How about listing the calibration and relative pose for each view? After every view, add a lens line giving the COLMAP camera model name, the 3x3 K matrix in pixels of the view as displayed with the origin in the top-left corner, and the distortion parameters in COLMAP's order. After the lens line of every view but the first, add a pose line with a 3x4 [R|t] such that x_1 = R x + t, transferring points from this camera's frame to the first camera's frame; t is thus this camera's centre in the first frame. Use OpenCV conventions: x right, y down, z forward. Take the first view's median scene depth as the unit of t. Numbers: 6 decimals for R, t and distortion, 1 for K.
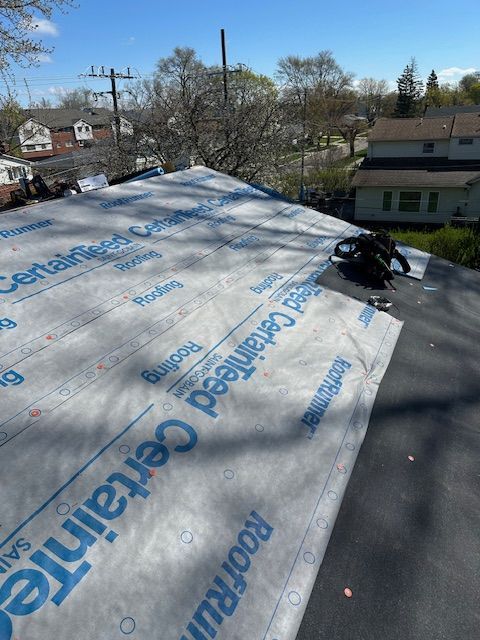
lens RADIAL K [[447.7, 0, 240.0], [0, 447.7, 320.0], [0, 0, 1]] dist [0.074982, -0.097831]
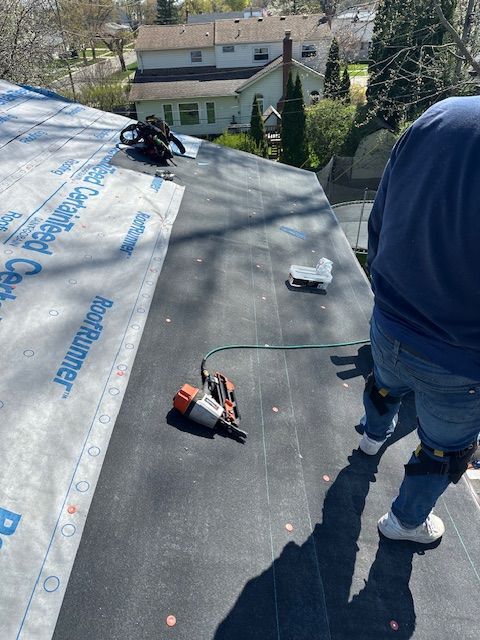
lens RADIAL K [[447.7, 0, 240.0], [0, 447.7, 320.0], [0, 0, 1]] dist [0.074982, -0.097831]
pose [[0.900314, -0.238407, 0.364138, -0.055428], [0.179181, 0.965473, 0.189093, 0.164191], [-0.396647, -0.104996, 0.911947, -0.276739]]
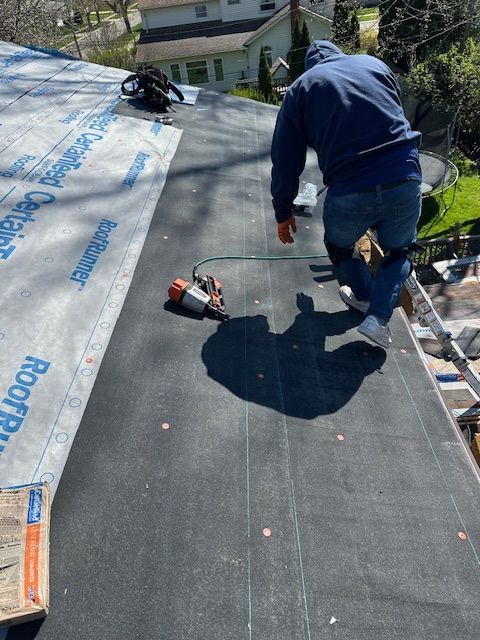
lens RADIAL K [[455.1, 0, 240.4], [0, 455.1, 309.3], [0, 0, 1]] dist [0.038939, -0.041974]
pose [[0.903390, -0.297489, 0.308847, -0.072898], [0.232387, 0.944931, 0.230440, 0.251144], [-0.360392, -0.136405, 0.922774, -0.429870]]
